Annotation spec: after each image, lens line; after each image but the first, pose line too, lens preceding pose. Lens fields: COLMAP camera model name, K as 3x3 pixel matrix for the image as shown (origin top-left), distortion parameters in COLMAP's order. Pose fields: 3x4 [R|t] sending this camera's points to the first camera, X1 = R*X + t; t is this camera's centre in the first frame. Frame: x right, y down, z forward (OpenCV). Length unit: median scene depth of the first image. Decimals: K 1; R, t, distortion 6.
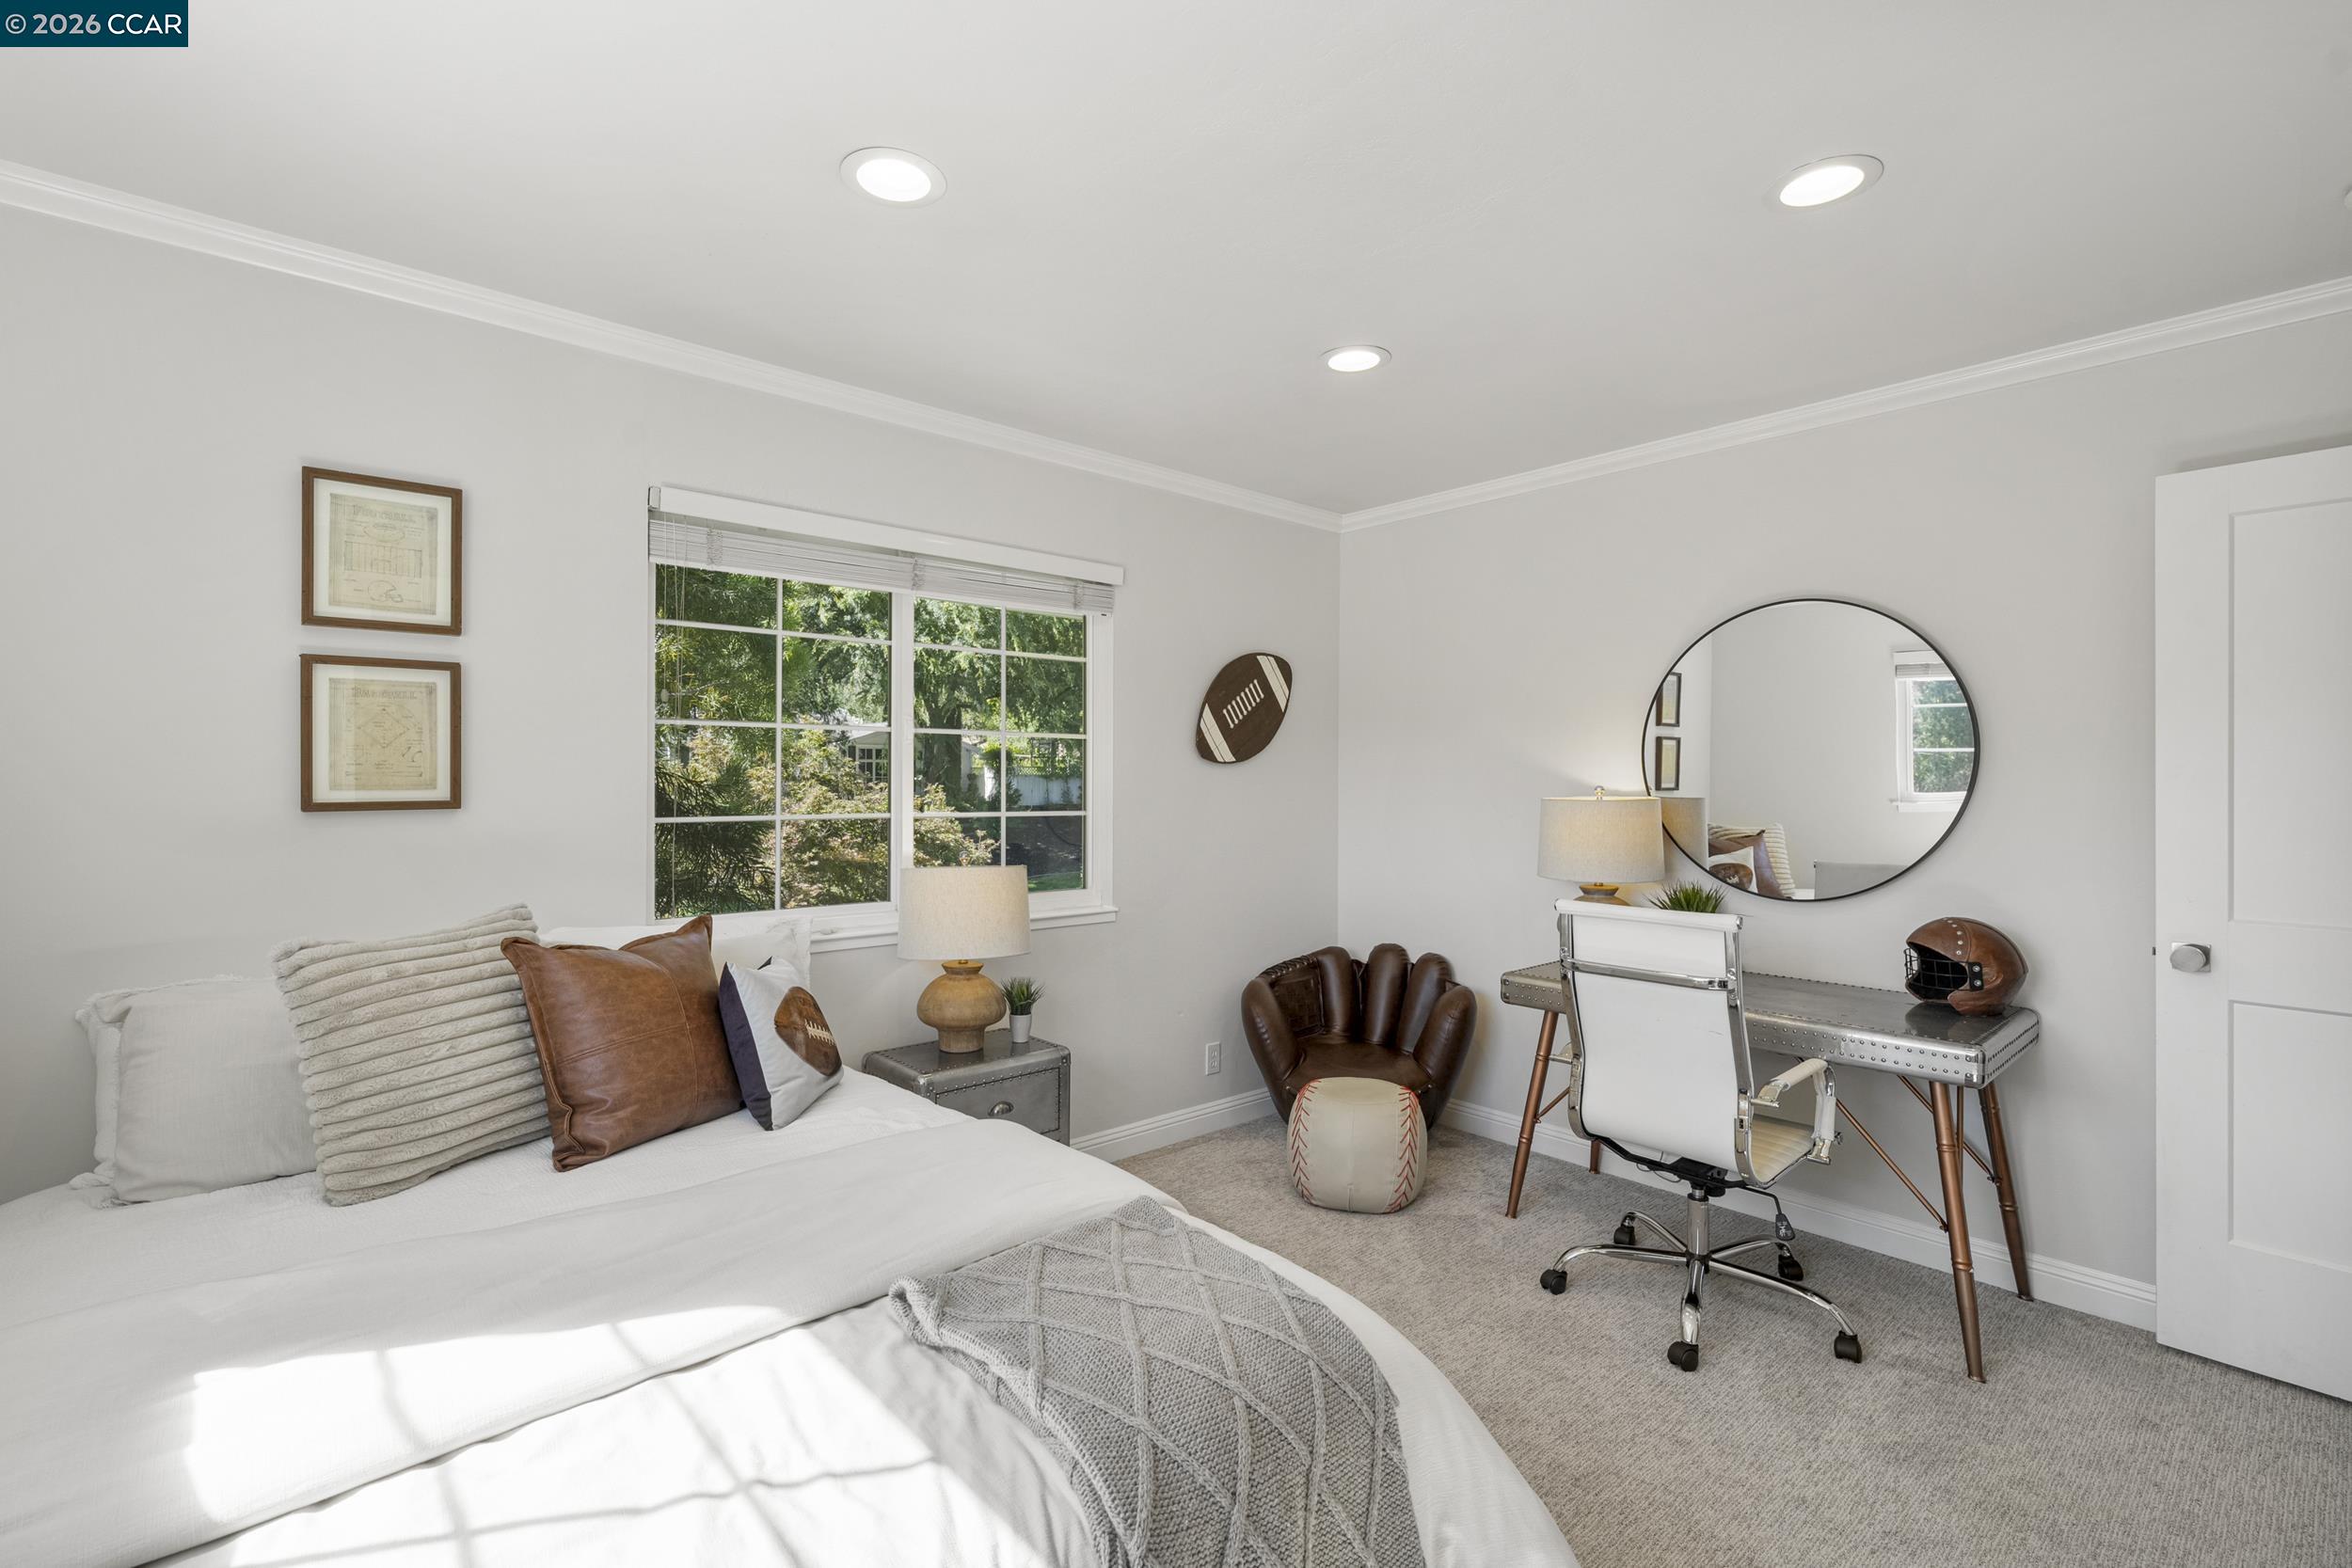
lens RADIAL K [[1052.9, 0, 1176.0], [0, 1052.9, 784.0], [0, 0, 1]] dist [-0.020901, 0.000234]
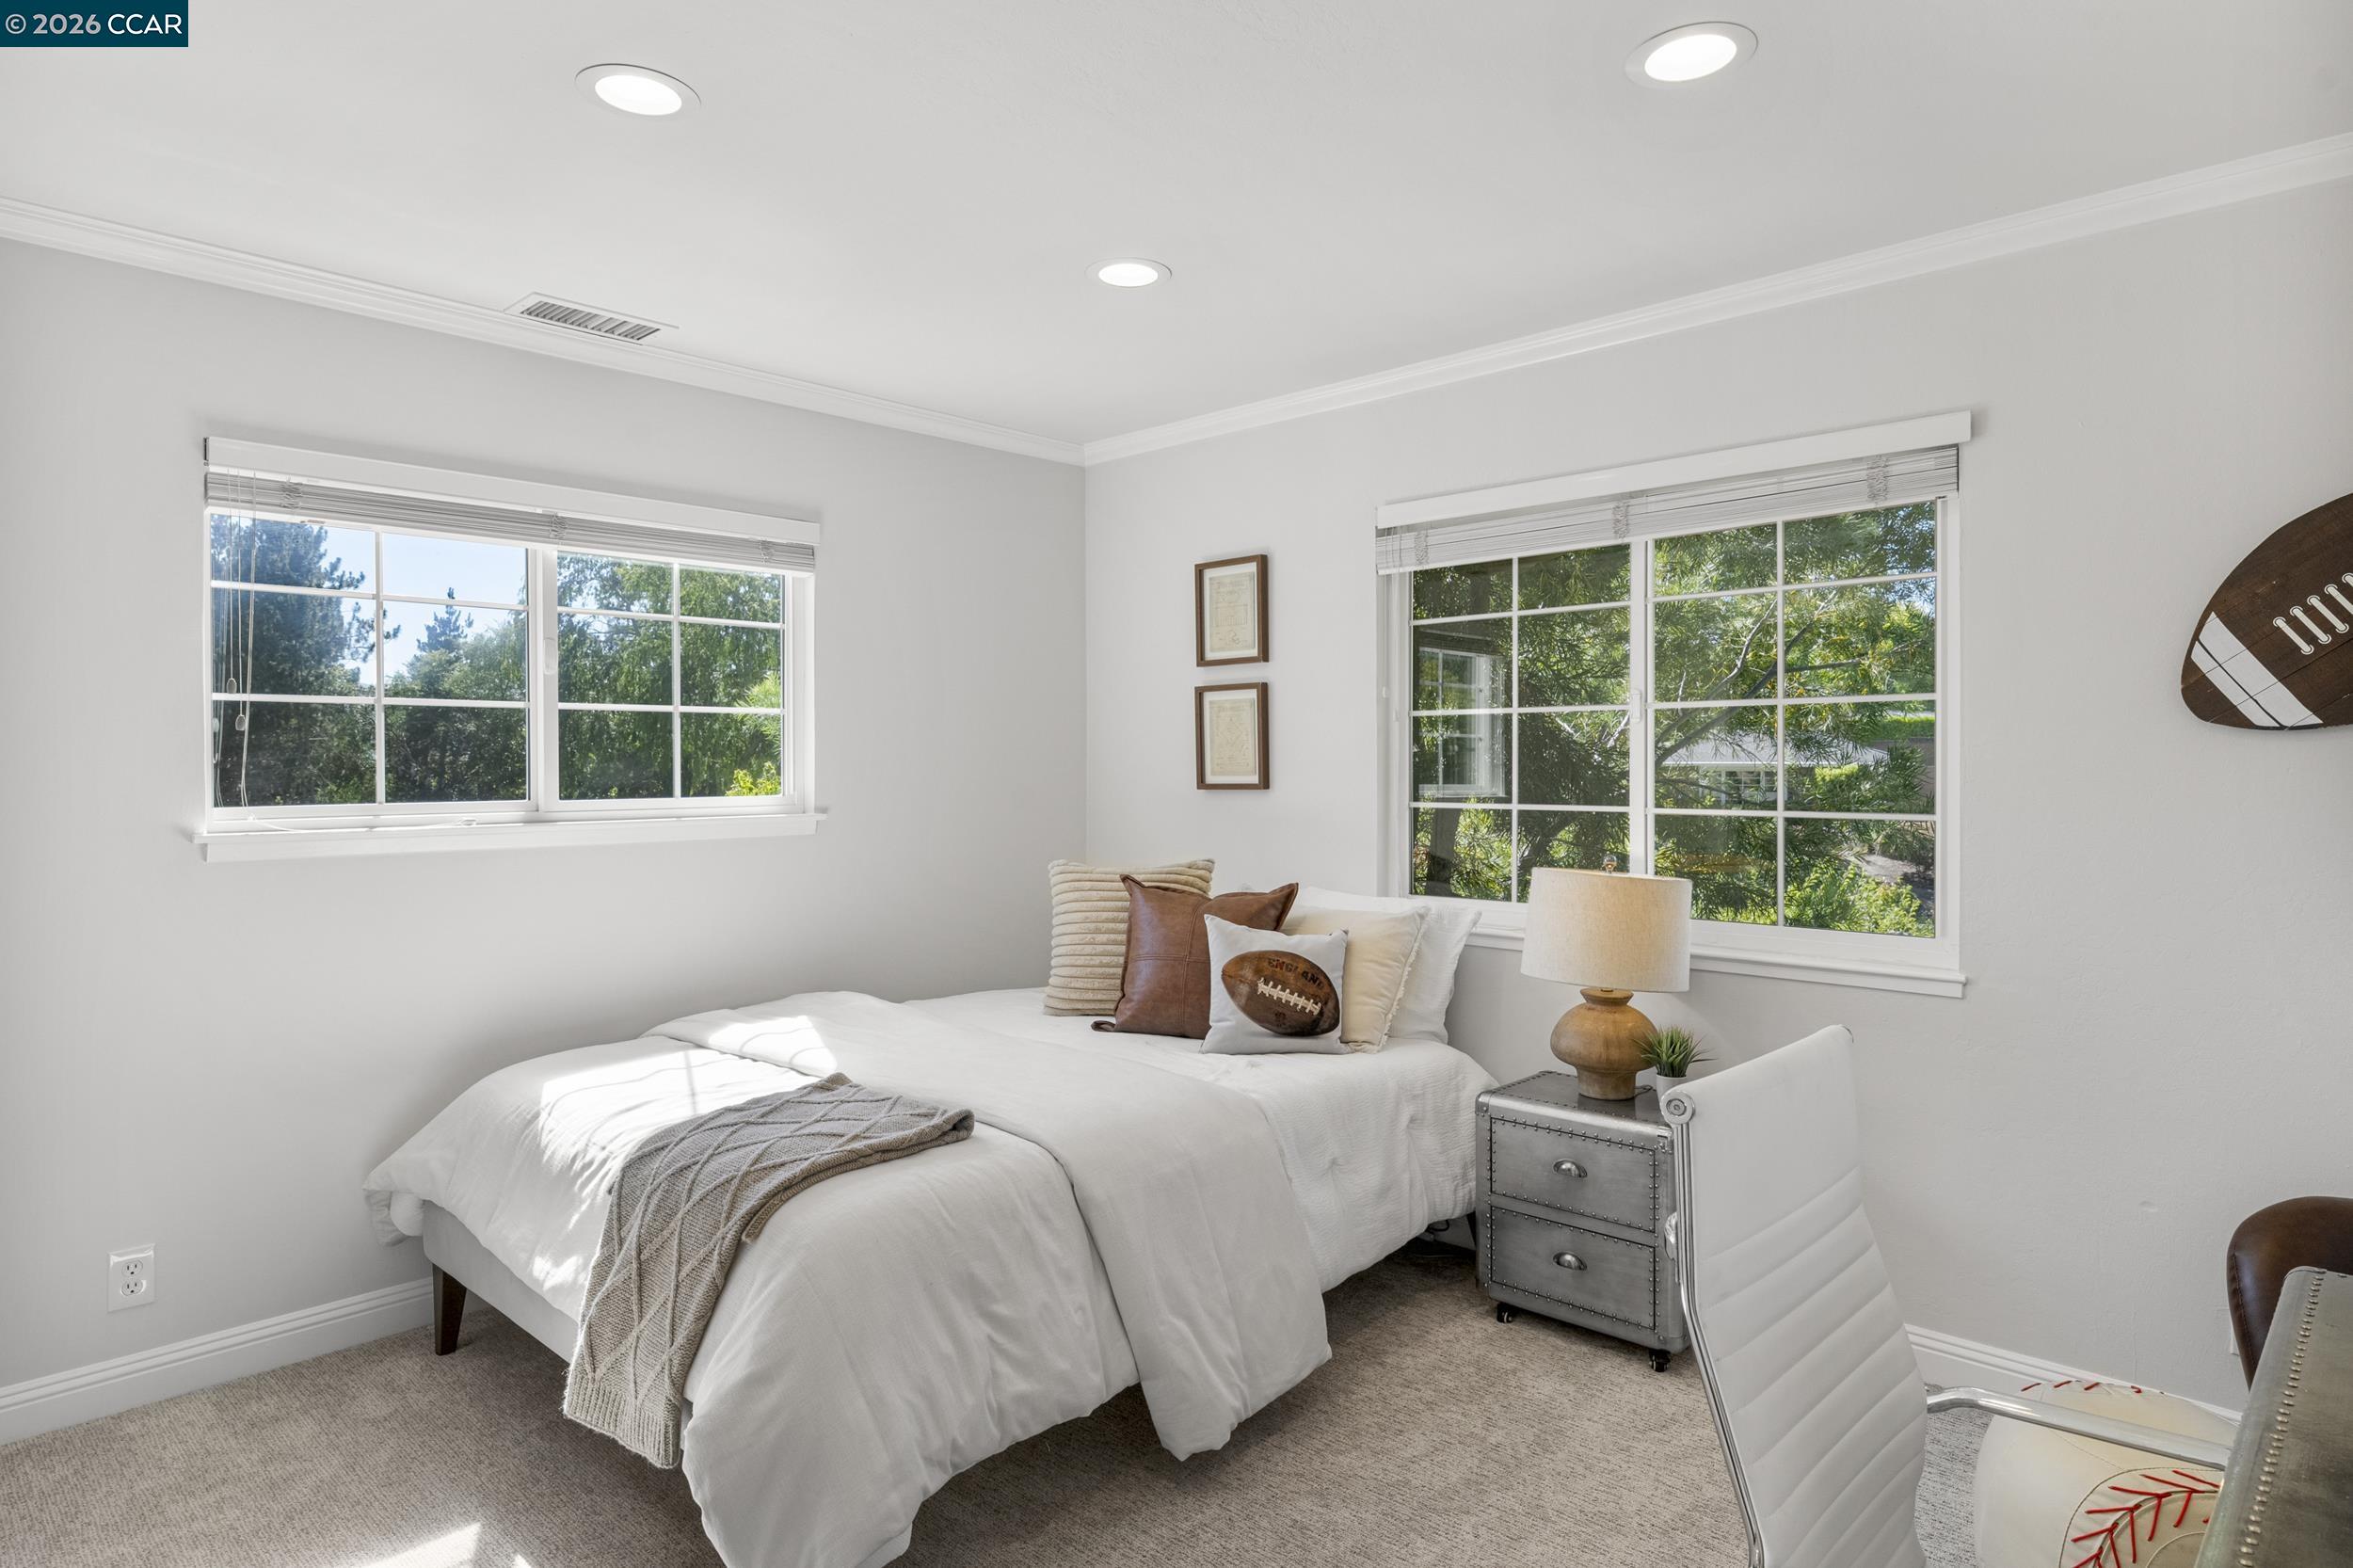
lens RADIAL K [[1296.9, 0, 1182.6], [0, 1296.9, 771.0], [0, 0, 1]] dist [-0.000383, 0.000192]
pose [[0.090258, 0.000009, -0.995918, 0.985112], [-0.000139, 1.000000, -0.000003, -0.000170], [0.995918, 0.000139, 0.090258, 0.741931]]
